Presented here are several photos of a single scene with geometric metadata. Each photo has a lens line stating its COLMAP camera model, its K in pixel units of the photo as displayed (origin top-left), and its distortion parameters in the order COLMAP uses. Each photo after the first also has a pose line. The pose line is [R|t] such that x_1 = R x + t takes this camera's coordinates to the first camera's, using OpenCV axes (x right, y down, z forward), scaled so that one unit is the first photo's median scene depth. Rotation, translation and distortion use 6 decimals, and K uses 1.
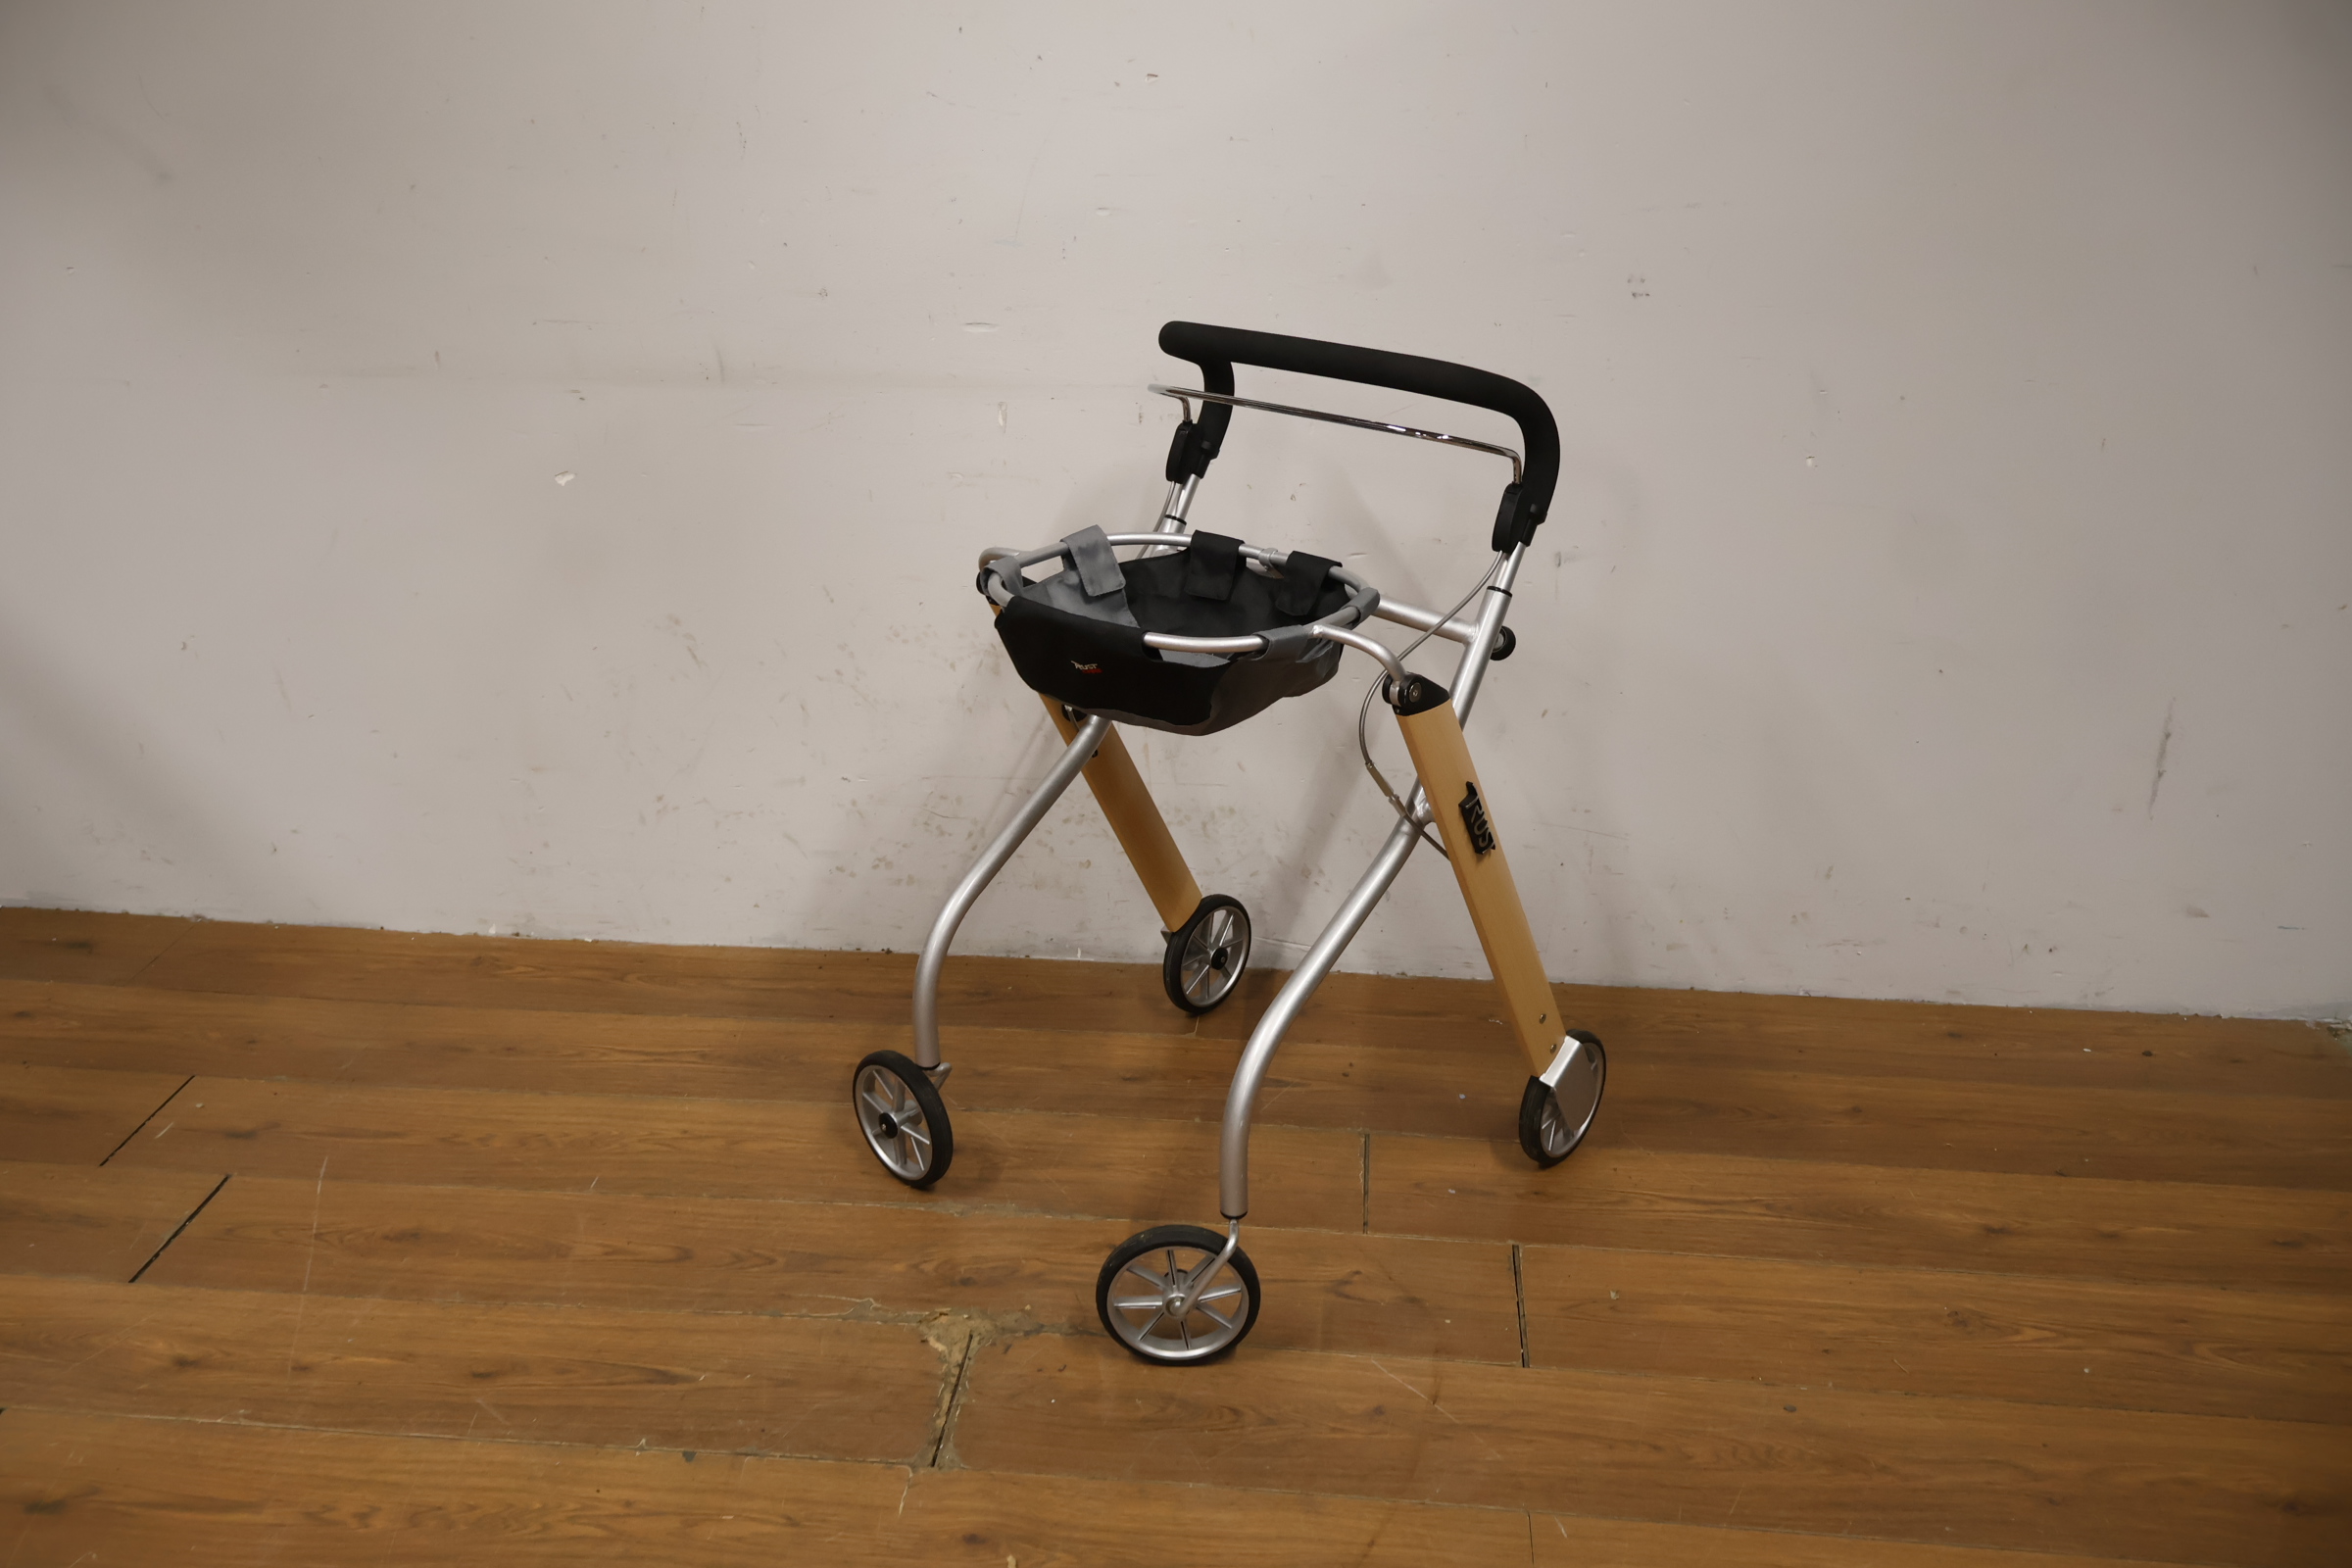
lens RADIAL K [[1997.6, 0, 1174.7], [0, 1997.6, 785.5], [0, 0, 1]] dist [0.003782, 0.000773]
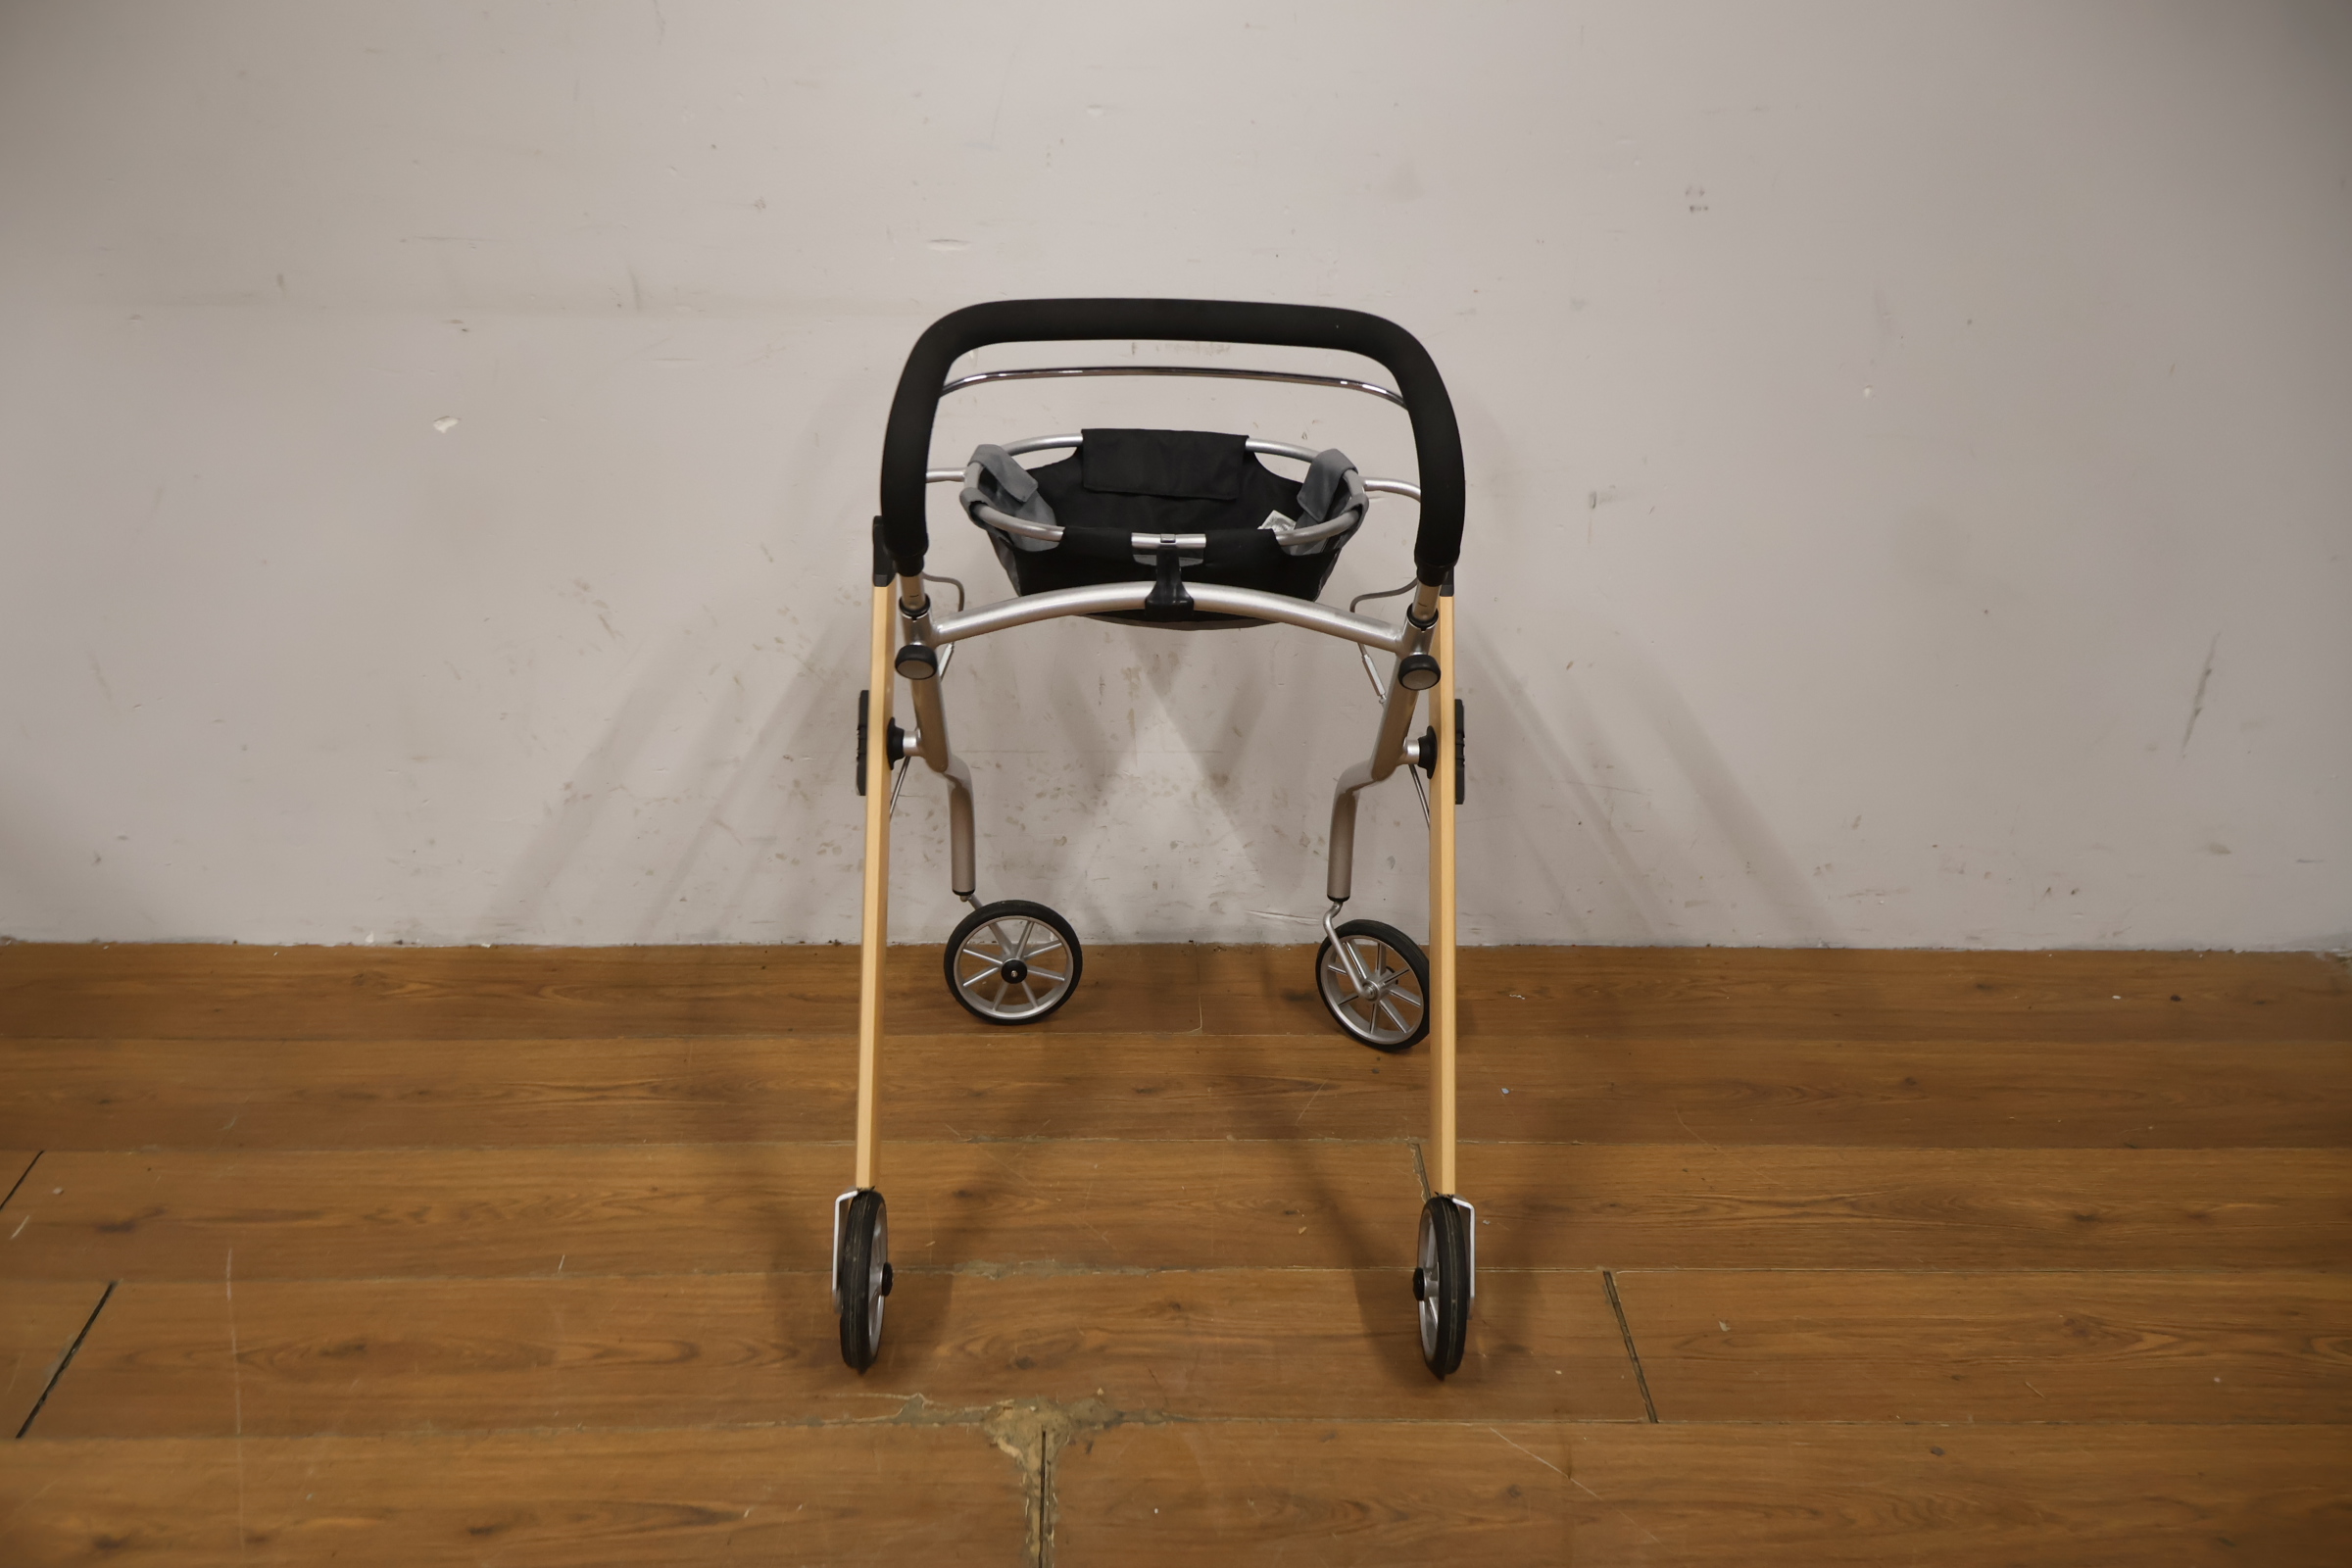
lens RADIAL K [[1997.6, 0, 1169.5], [0, 1997.6, 792.0], [0, 0, 1]] dist [0.003782, 0.000773]
pose [[0.990960, -0.040280, 0.127967, -0.142550], [0.028132, 0.995046, 0.095355, -0.086770], [-0.131174, -0.090893, 0.987184, 0.137578]]
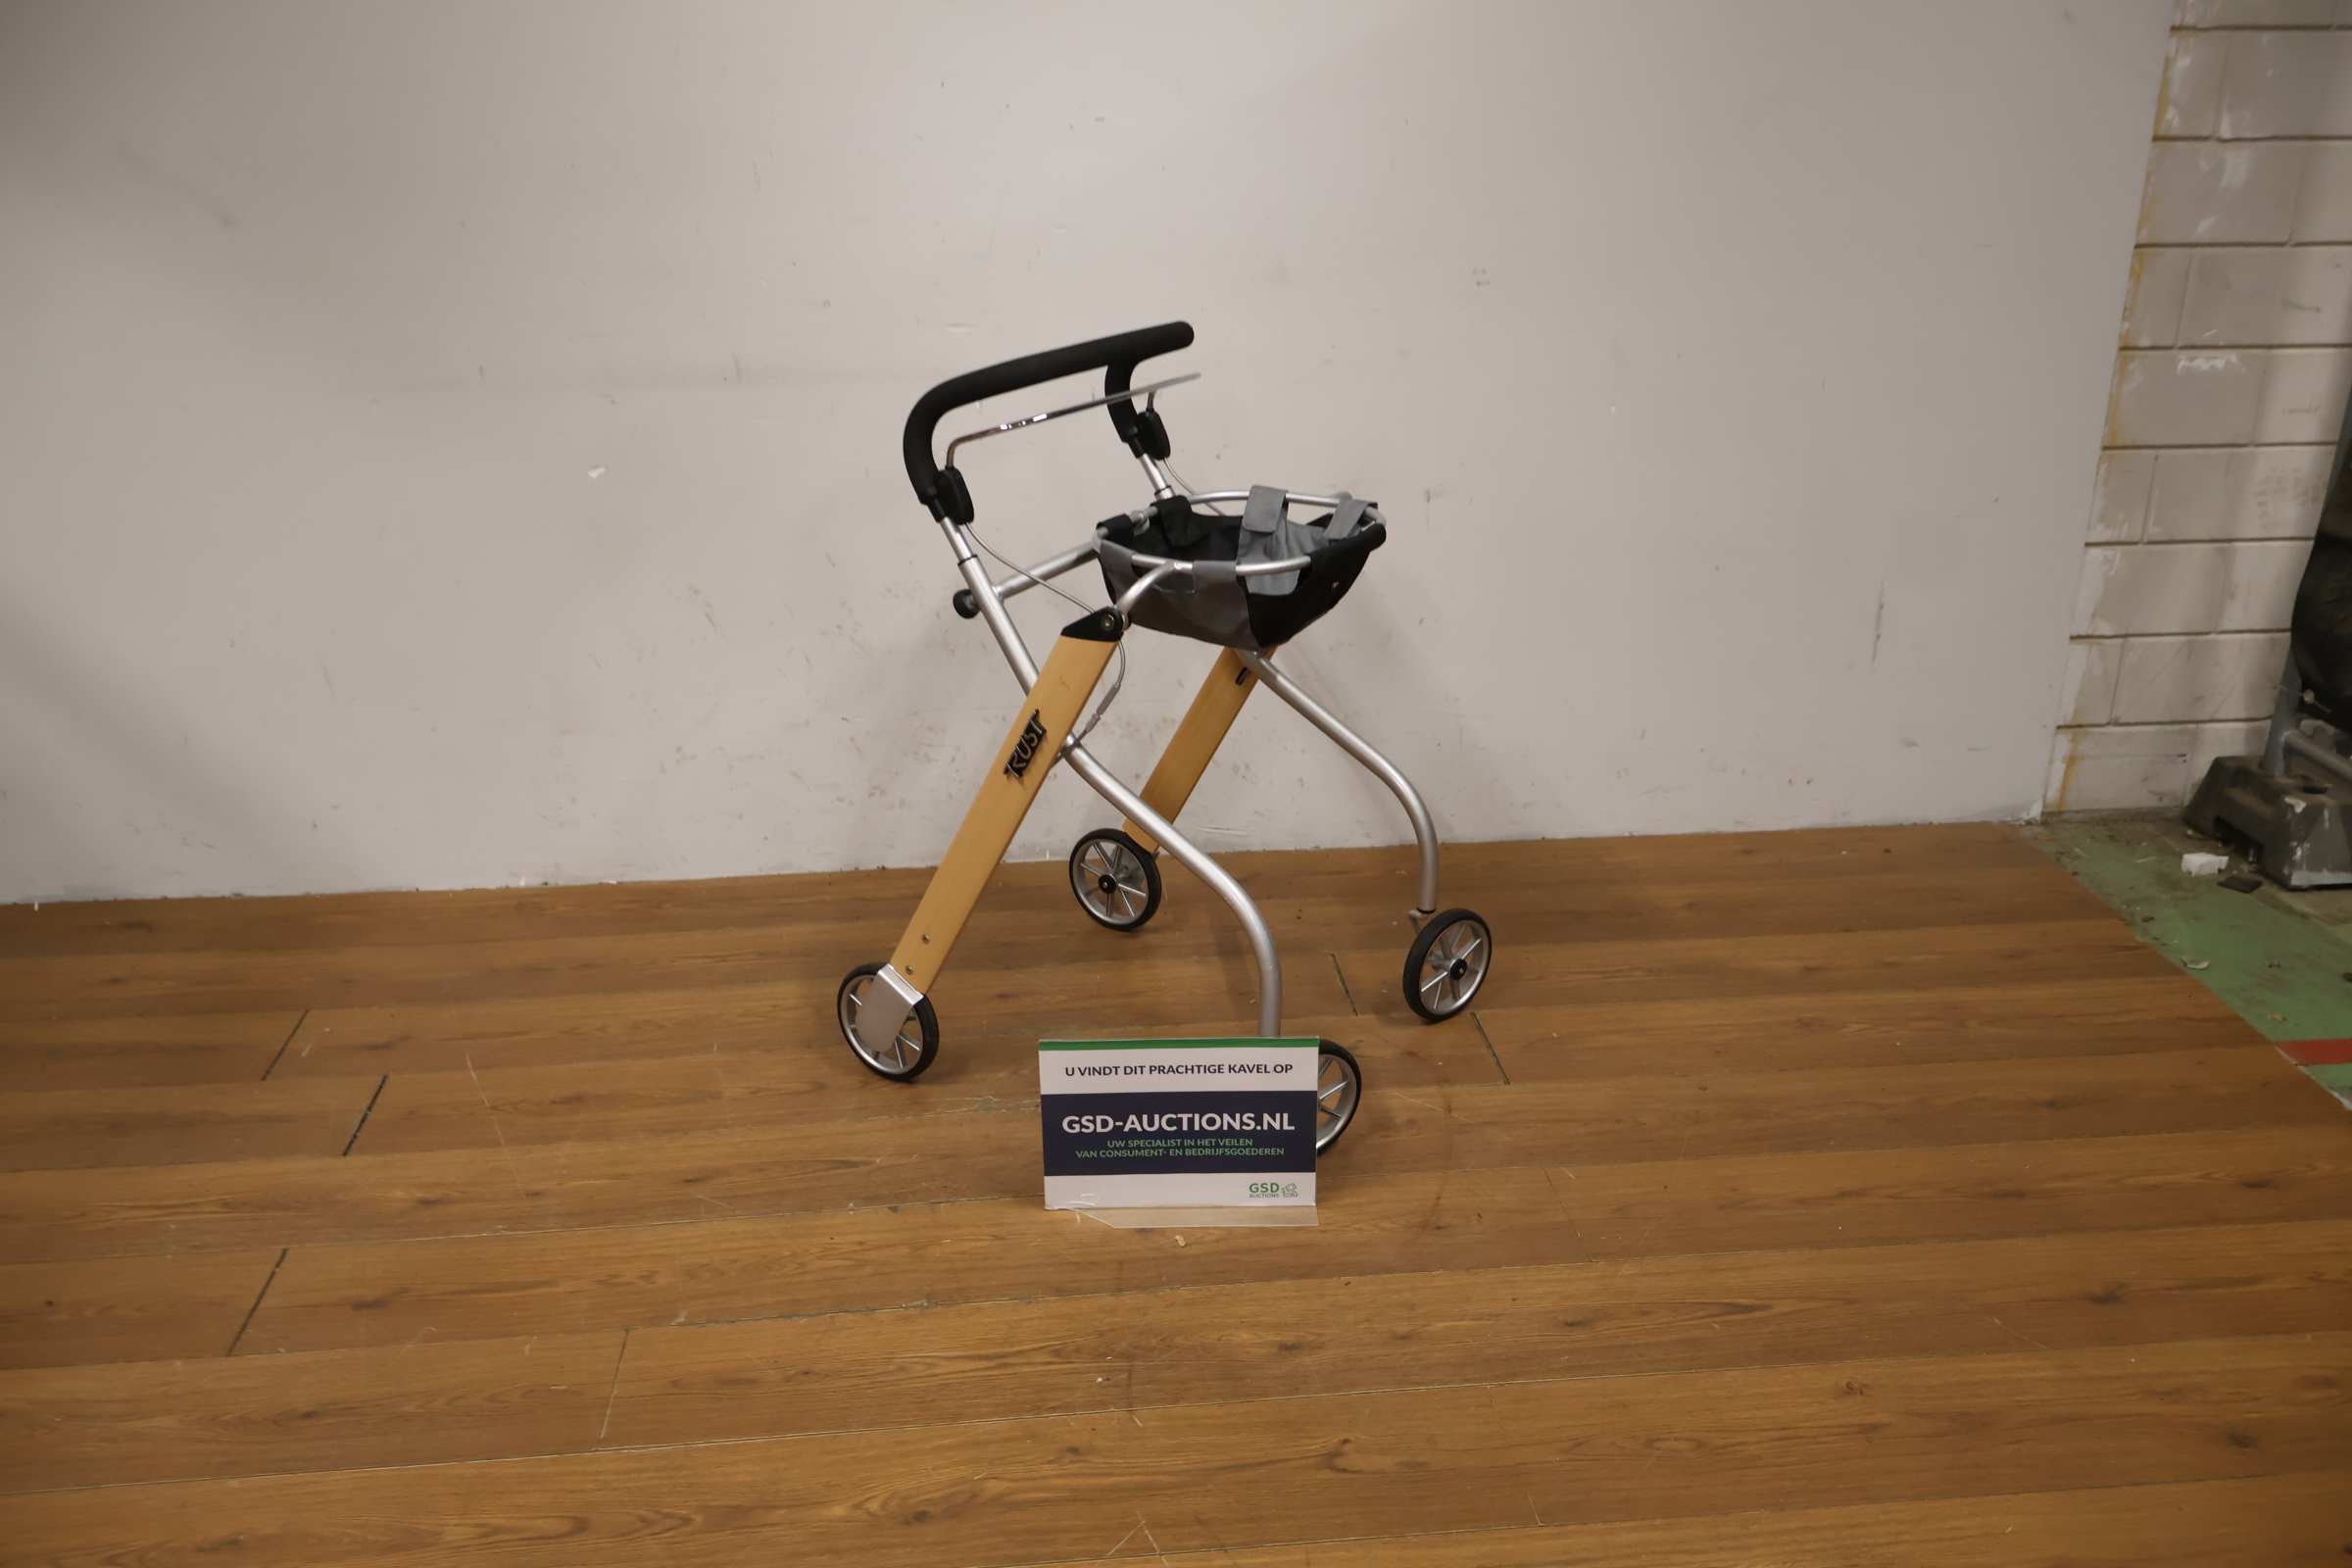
lens RADIAL K [[1997.6, 0, 1182.4], [0, 1997.6, 787.1], [0, 0, 1]] dist [0.003782, 0.000773]
pose [[0.979604, -0.075992, 0.186016, -0.246484], [0.081815, 0.996363, -0.023817, 0.103414], [-0.183530, 0.038550, 0.982258, -0.240431]]
